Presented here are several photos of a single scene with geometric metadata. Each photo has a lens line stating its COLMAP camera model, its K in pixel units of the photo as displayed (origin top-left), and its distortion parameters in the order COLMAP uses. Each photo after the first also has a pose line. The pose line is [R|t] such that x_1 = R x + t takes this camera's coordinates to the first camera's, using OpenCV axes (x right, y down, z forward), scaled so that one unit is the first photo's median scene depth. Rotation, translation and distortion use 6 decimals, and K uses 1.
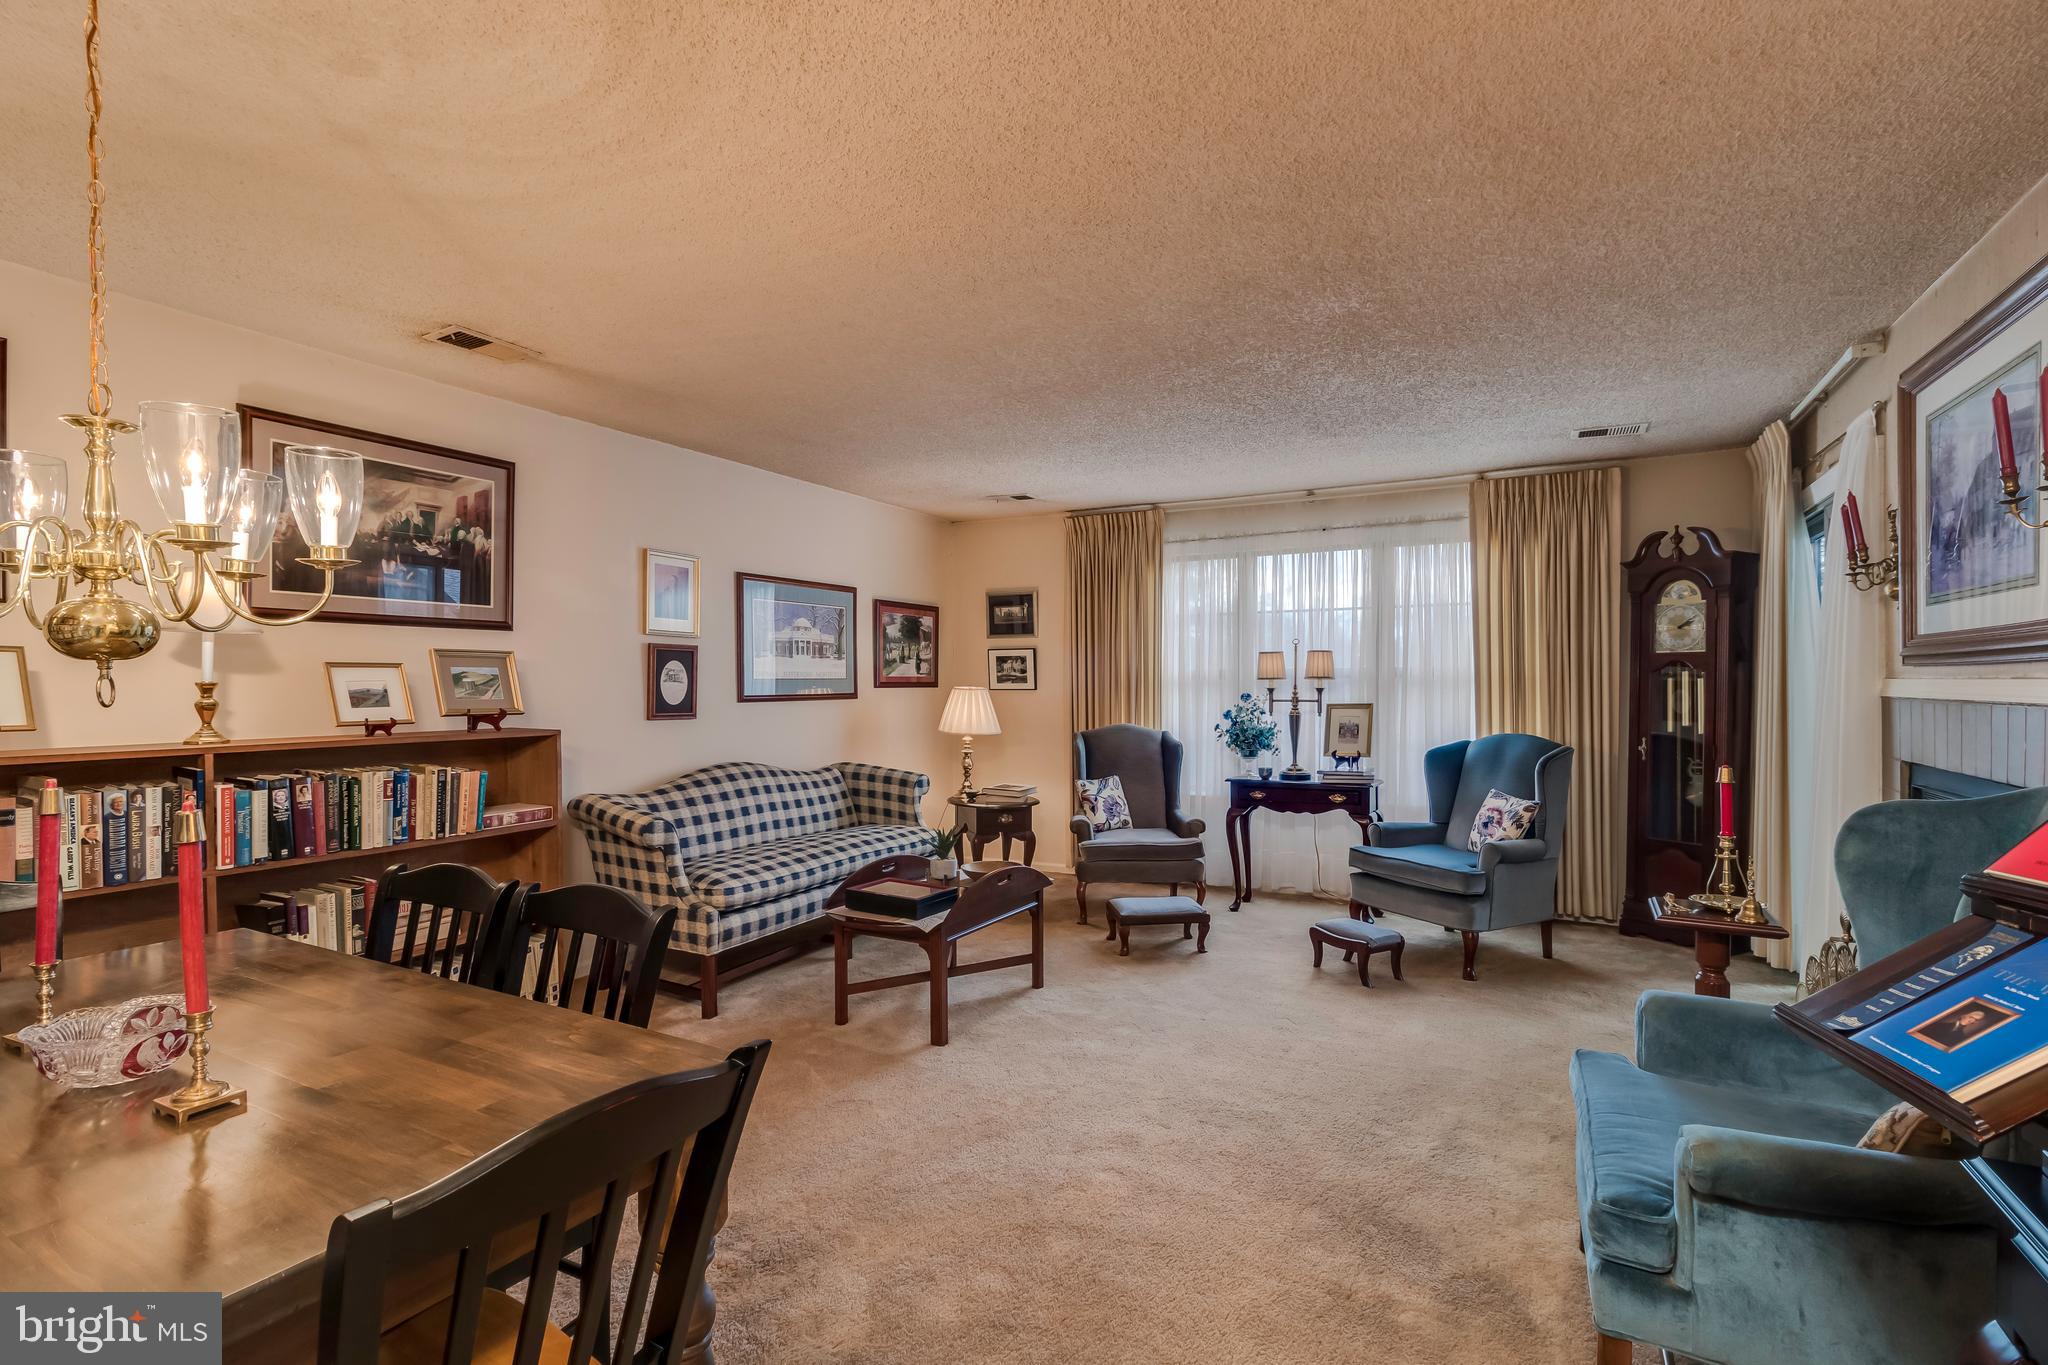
lens RADIAL K [[948.1, 0, 1018.3], [0, 948.1, 686.0], [0, 0, 1]] dist [-0.000187, -0.000101]
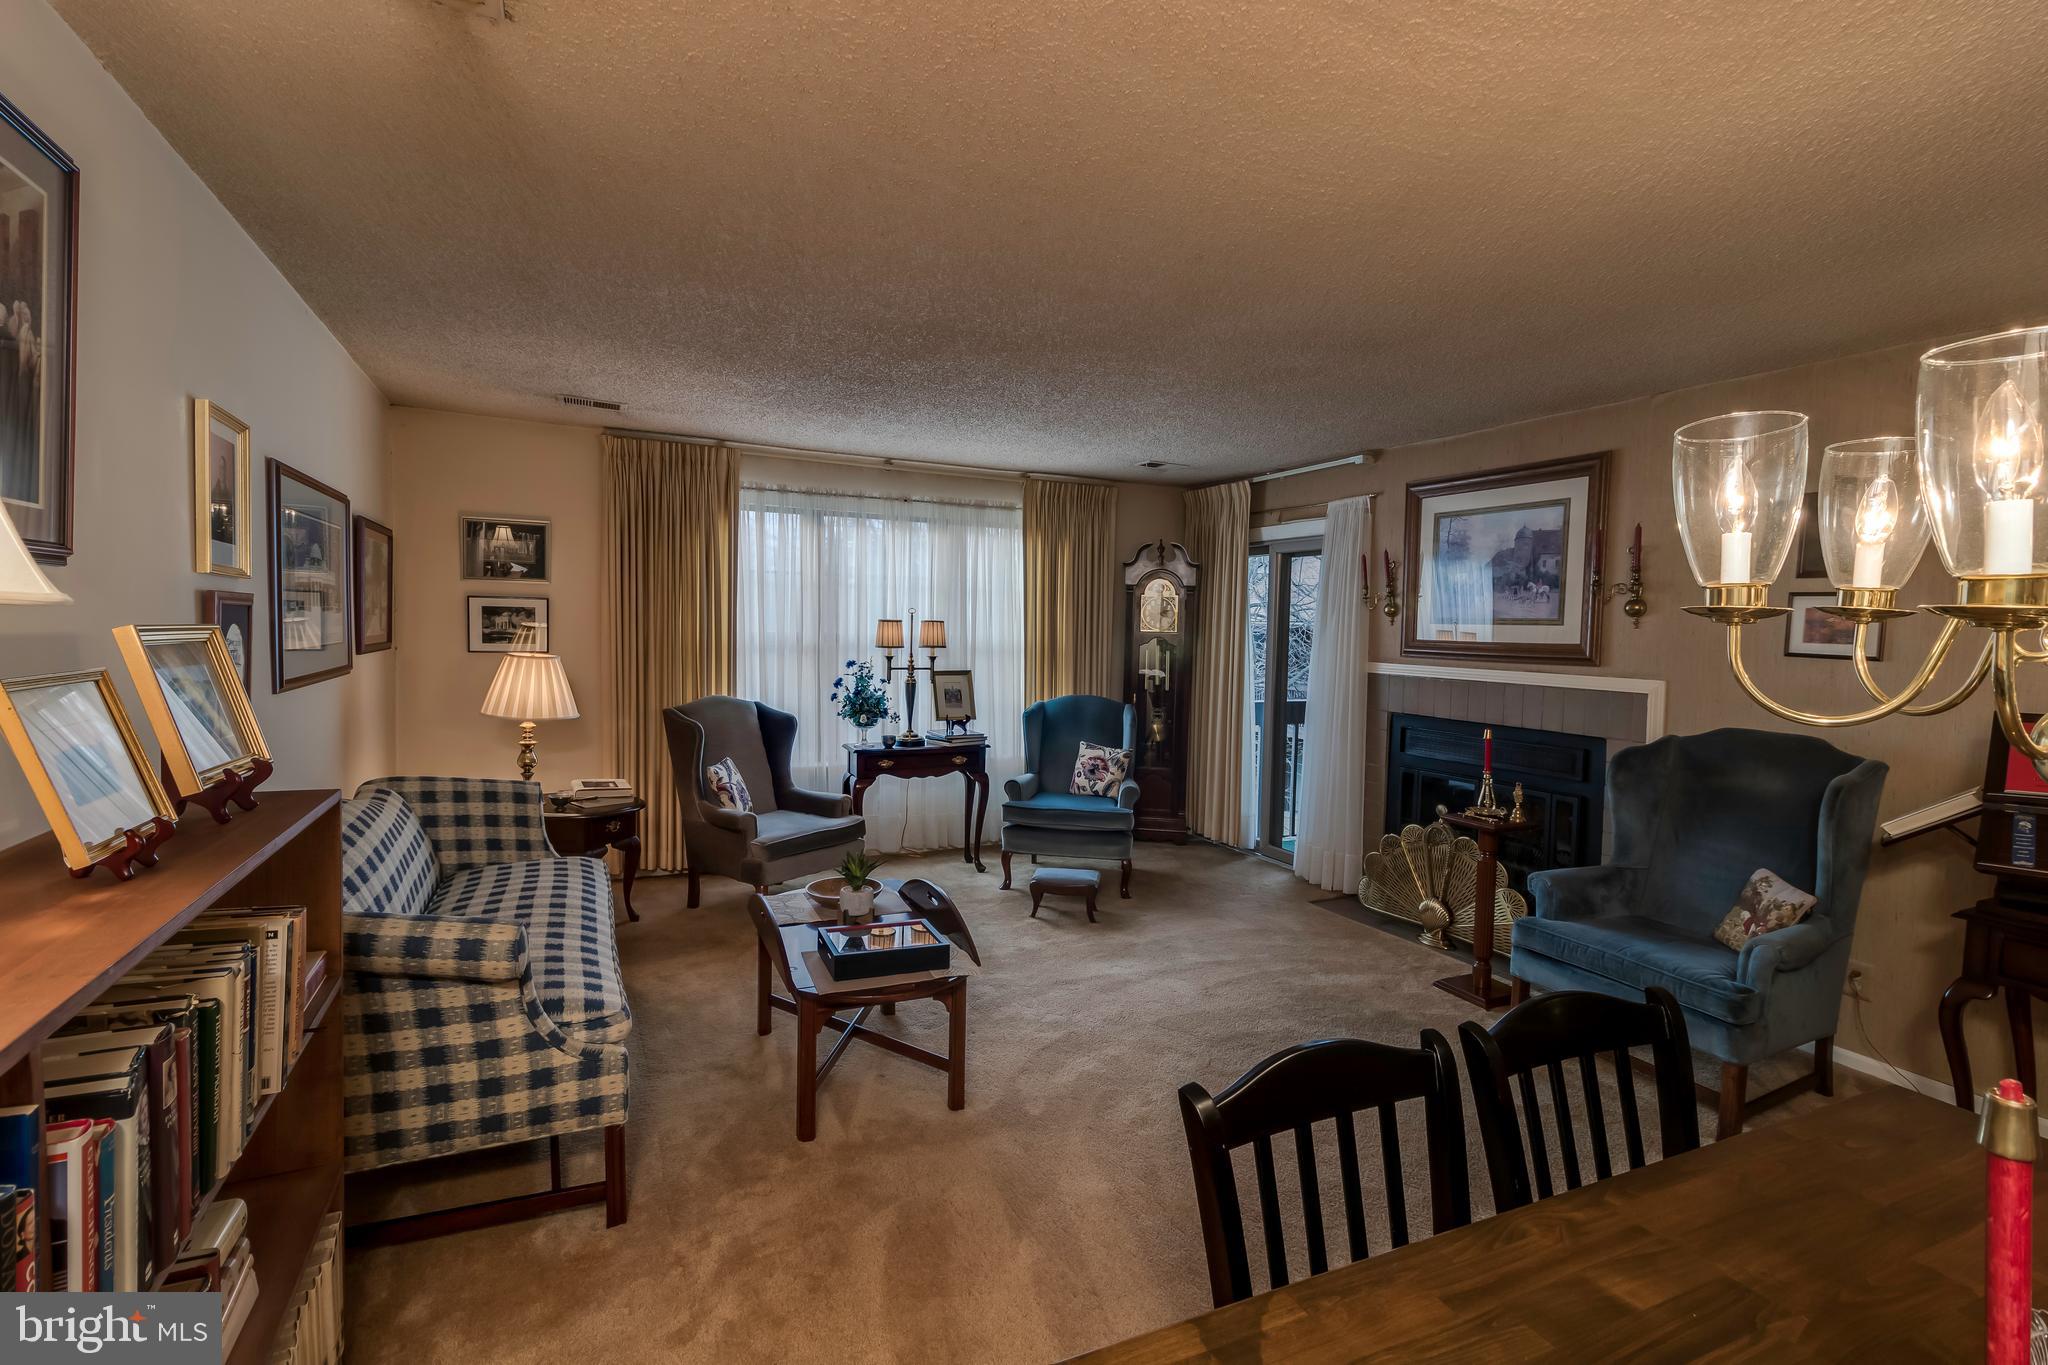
lens RADIAL K [[936.5, 0, 1015.3], [0, 936.5, 664.2], [0, 0, 1]] dist [-0.001756, -0.000231]
pose [[0.596695, -0.015223, 0.802323, -0.463669], [-0.023386, 0.999065, 0.036349, -0.029342], [-0.802127, -0.040452, 0.595782, 0.314149]]
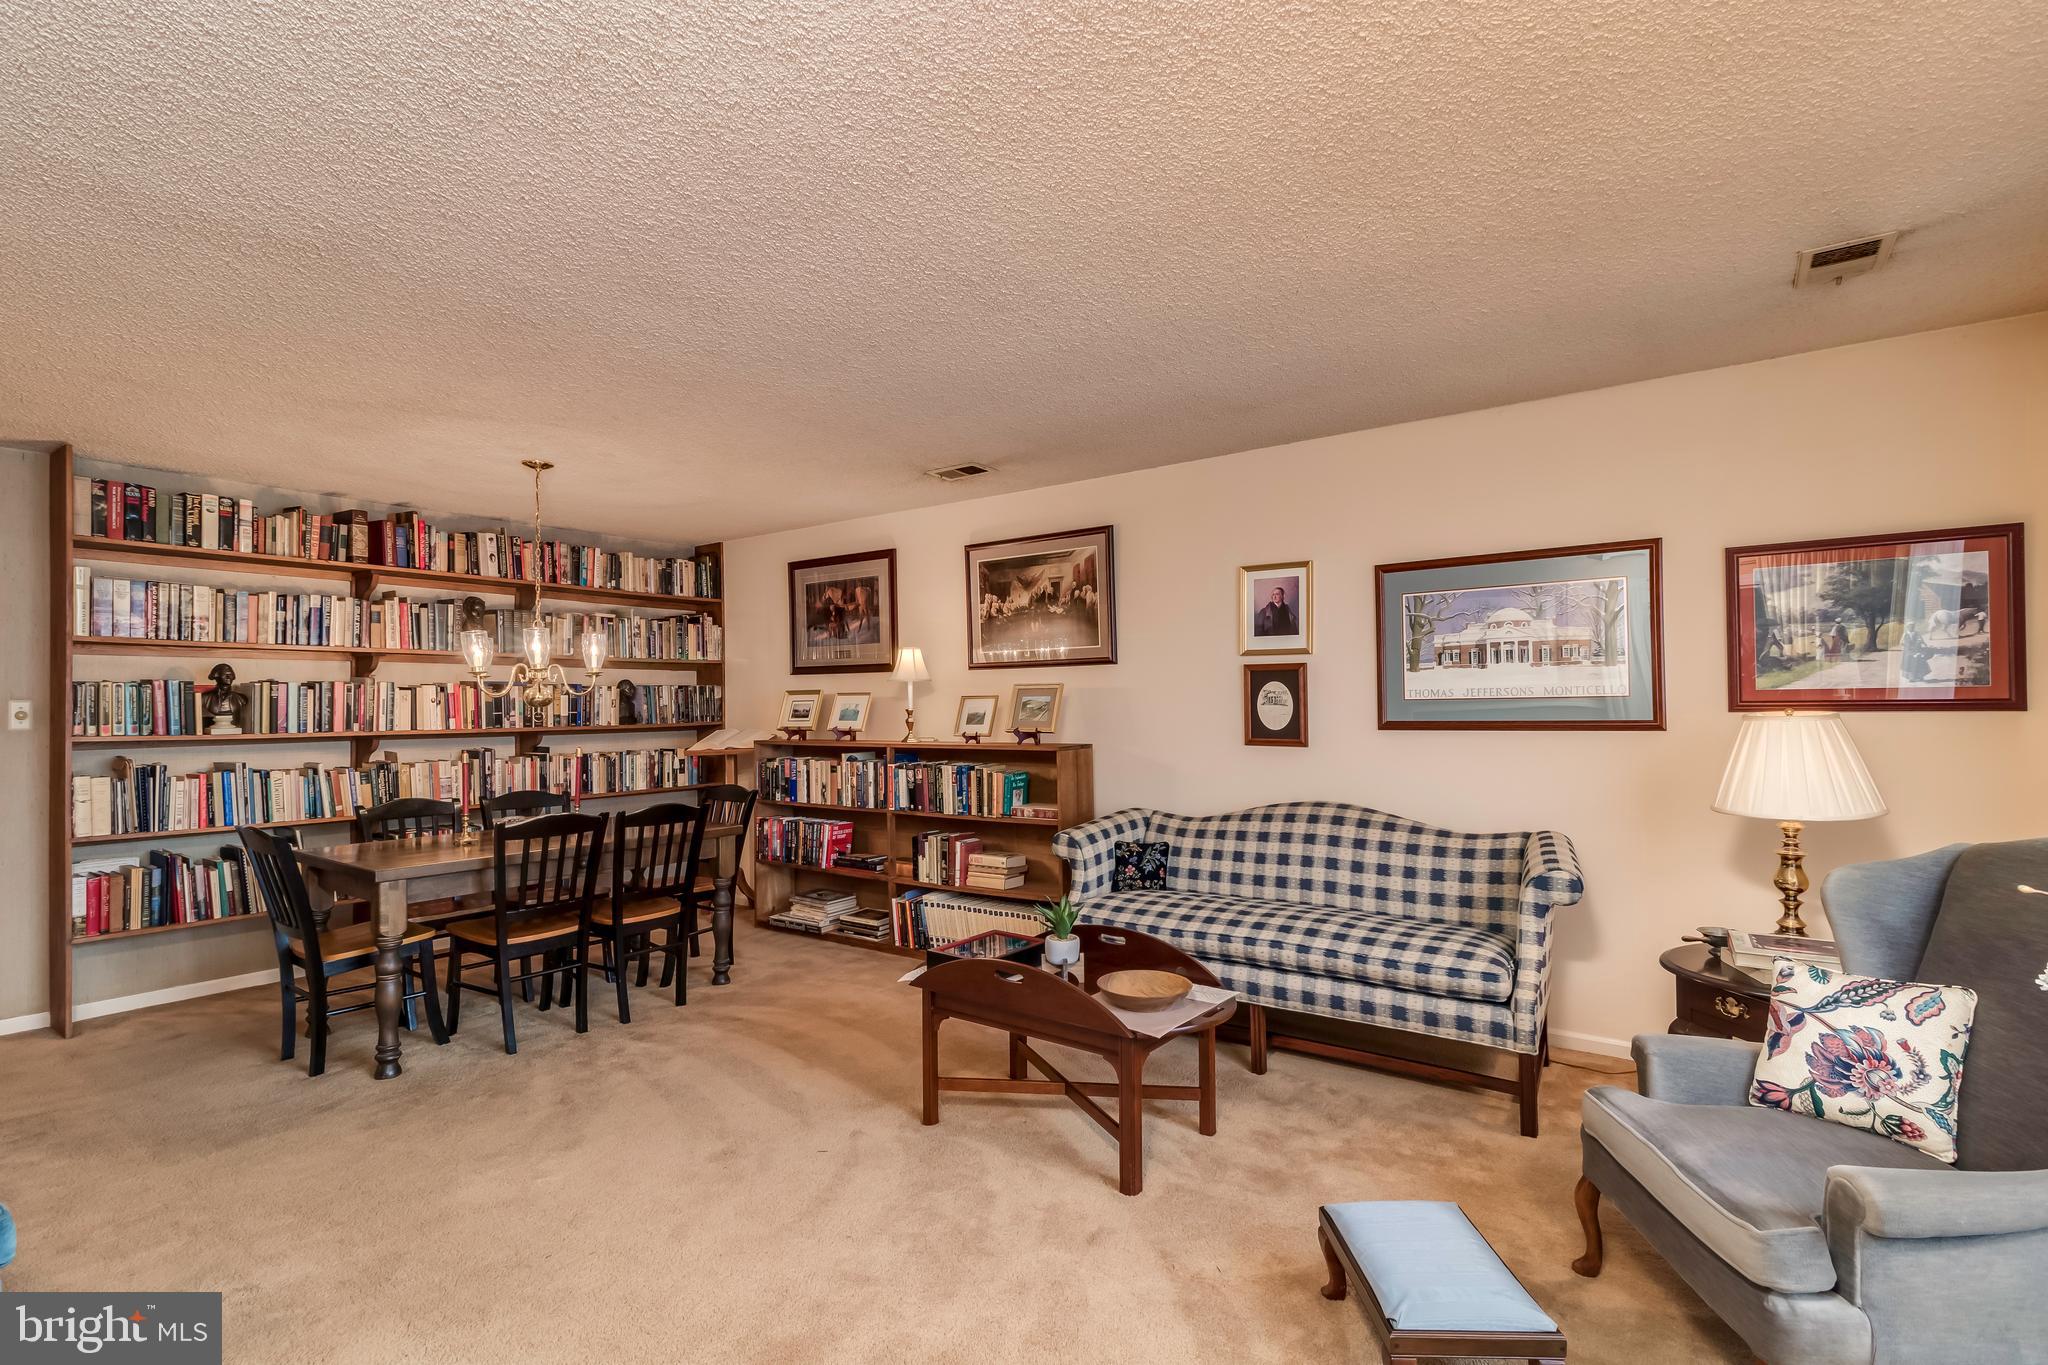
lens RADIAL K [[962.6, 0, 1018.9], [0, 962.6, 690.9], [0, 0, 1]] dist [0.001280, 0.000455]
pose [[-0.136149, -0.012399, -0.990611, 0.511493], [0.007834, 0.999877, -0.013592, -0.006281], [0.990657, -0.009611, -0.136035, 0.769544]]
